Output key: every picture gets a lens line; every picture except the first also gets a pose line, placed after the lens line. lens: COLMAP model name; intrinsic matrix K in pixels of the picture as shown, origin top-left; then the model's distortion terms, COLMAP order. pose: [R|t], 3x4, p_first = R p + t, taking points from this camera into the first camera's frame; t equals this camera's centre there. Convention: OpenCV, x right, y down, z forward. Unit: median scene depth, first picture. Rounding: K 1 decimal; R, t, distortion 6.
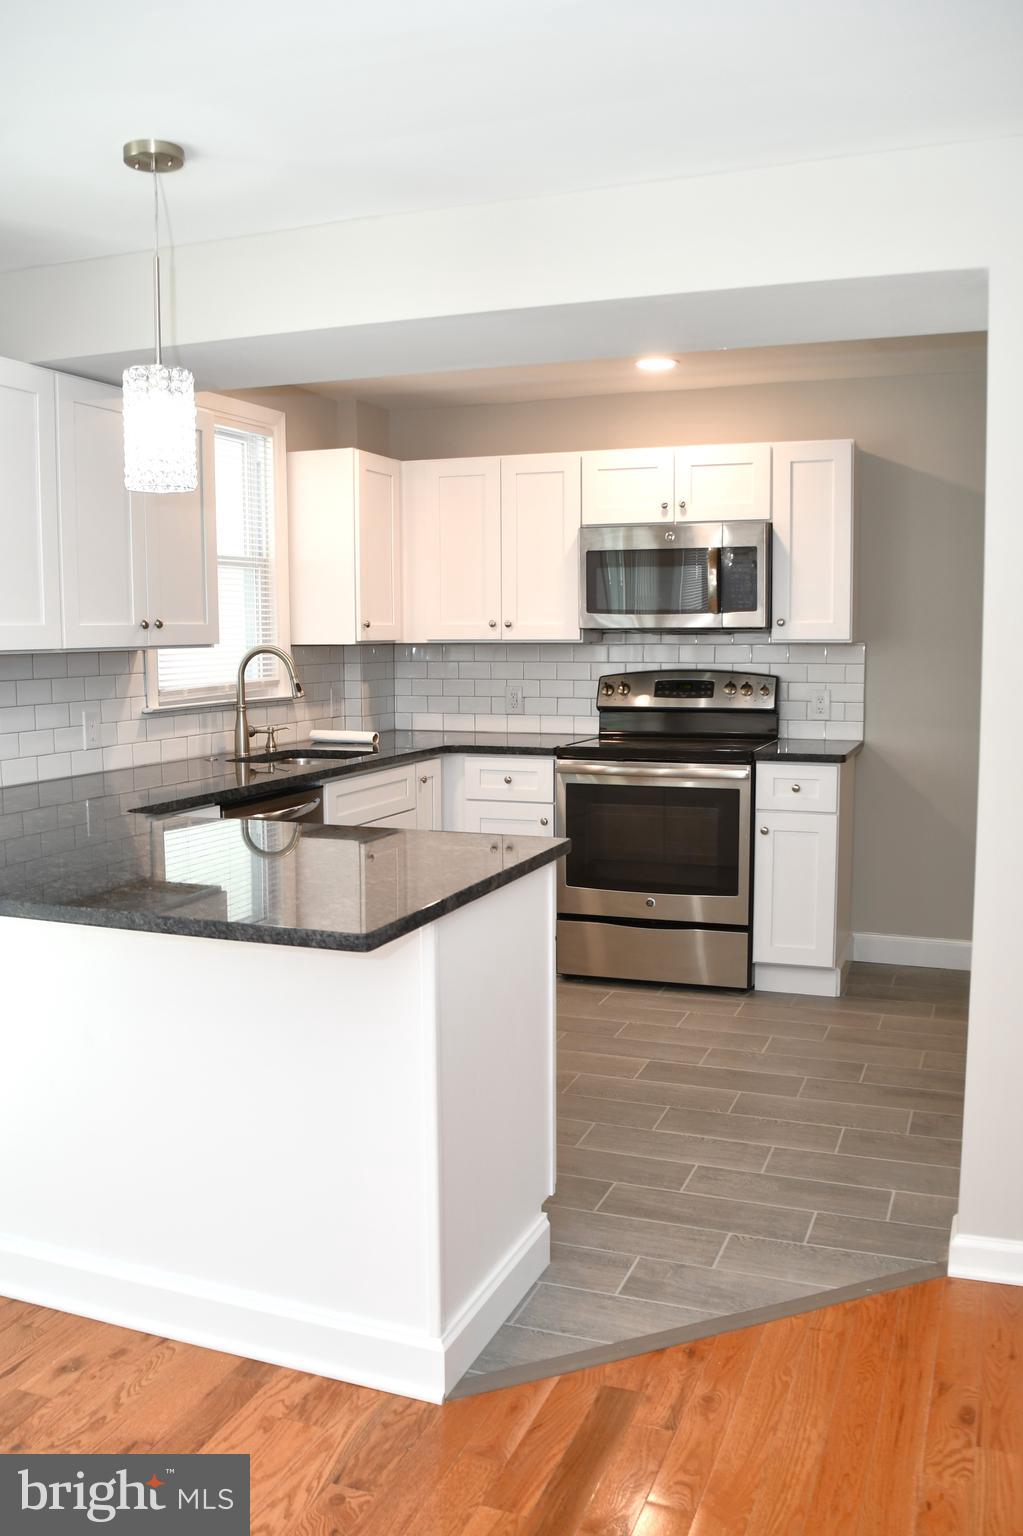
lens RADIAL K [[1297.0, 0, 486.1], [0, 1297.0, 769.7], [0, 0, 1]] dist [-0.136868, 0.102995]
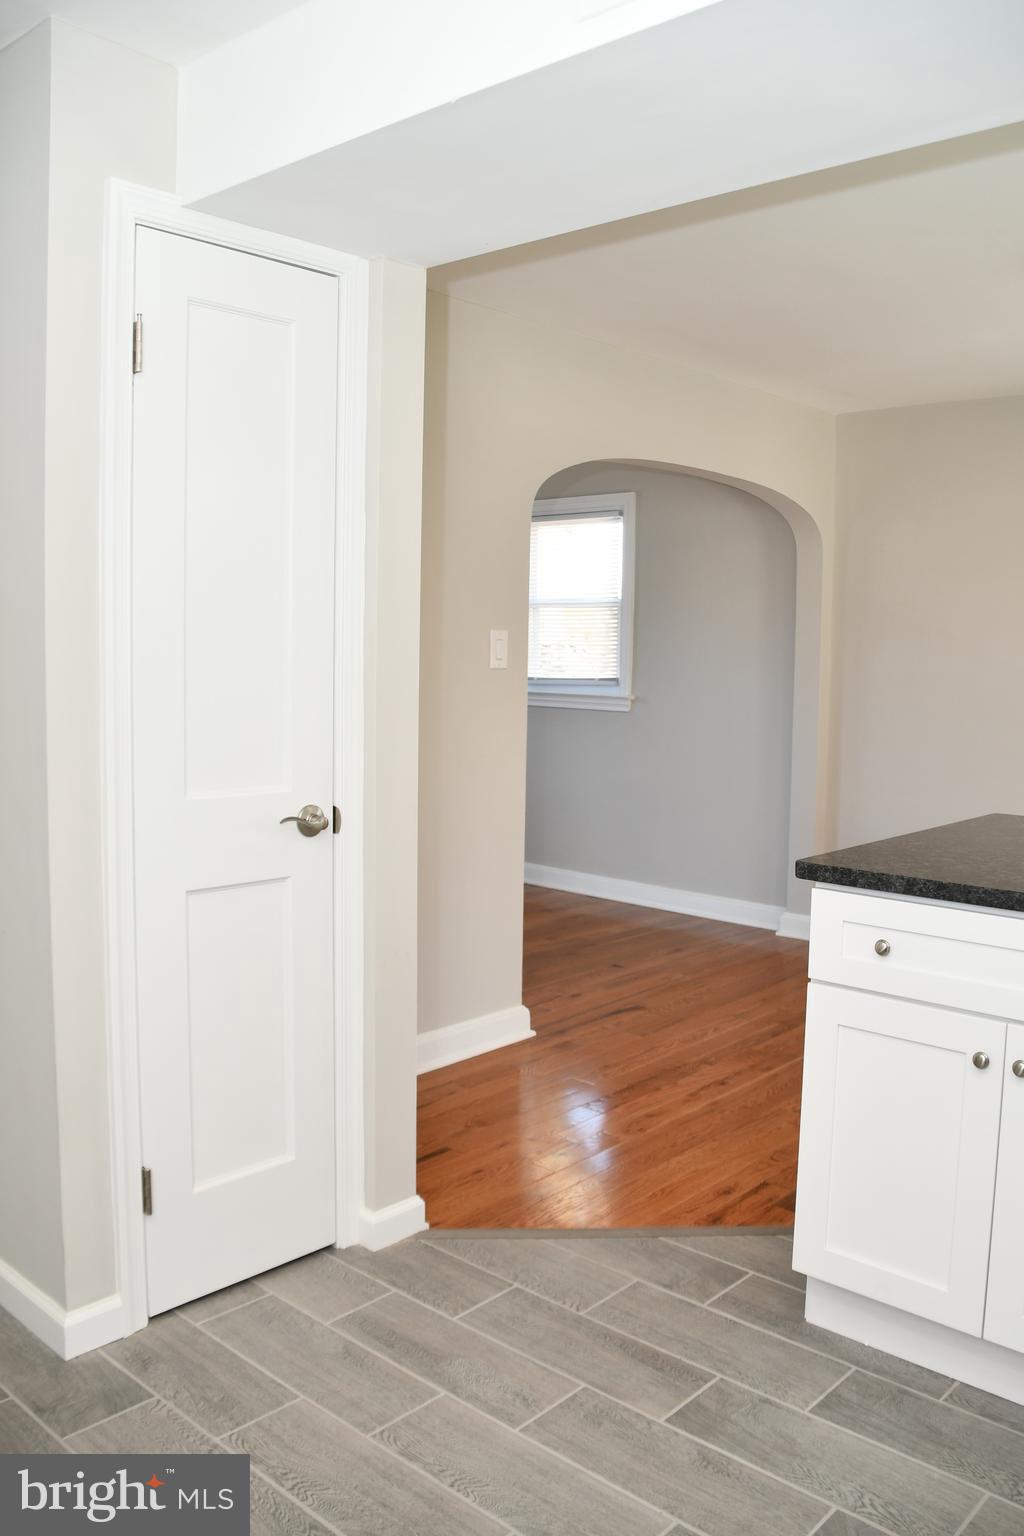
lens RADIAL K [[1297.0, 0, 486.6], [0, 1297.0, 769.7], [0, 0, 1]] dist [-0.136868, 0.102995]
pose [[-0.931390, -0.043393, 0.361427, -0.042728], [0.031975, 0.979280, 0.199970, -0.166969], [-0.362615, 0.197807, -0.910705, 1.688960]]
